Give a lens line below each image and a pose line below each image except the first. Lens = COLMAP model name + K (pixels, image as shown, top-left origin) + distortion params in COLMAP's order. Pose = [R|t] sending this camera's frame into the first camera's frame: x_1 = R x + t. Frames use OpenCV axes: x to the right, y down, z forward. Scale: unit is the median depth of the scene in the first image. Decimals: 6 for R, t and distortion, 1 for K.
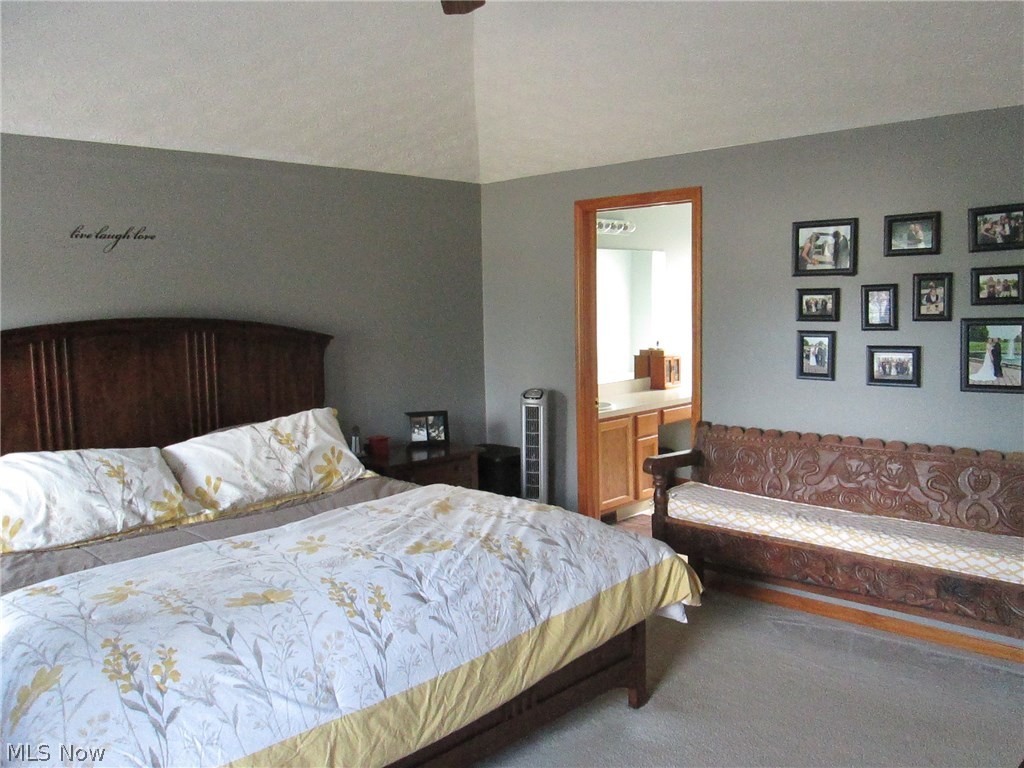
lens RADIAL K [[847.2, 0, 517.1], [0, 847.2, 384.6], [0, 0, 1]] dist [-0.049246, 0.015211]
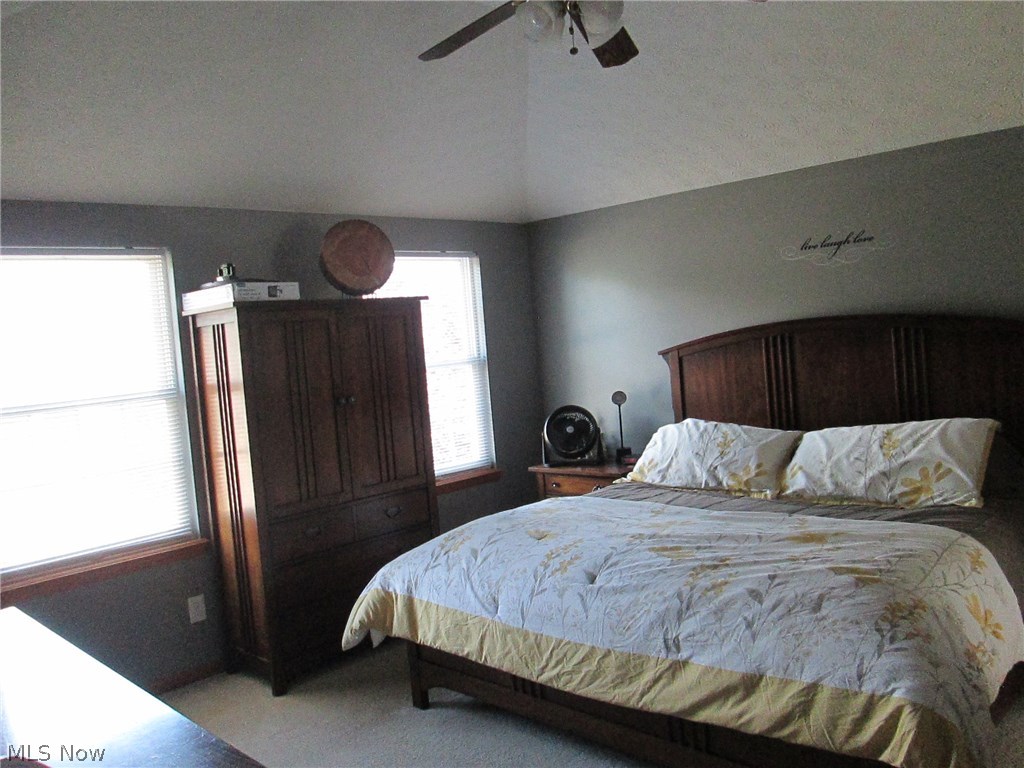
lens RADIAL K [[847.2, 0, 516.9], [0, 847.2, 380.9], [0, 0, 1]] dist [-0.049246, 0.015211]
pose [[0.011253, 0.083942, -0.996407, 0.892893], [-0.024627, 0.996191, 0.083646, -0.102567], [0.999633, 0.023597, 0.013278, 0.748117]]
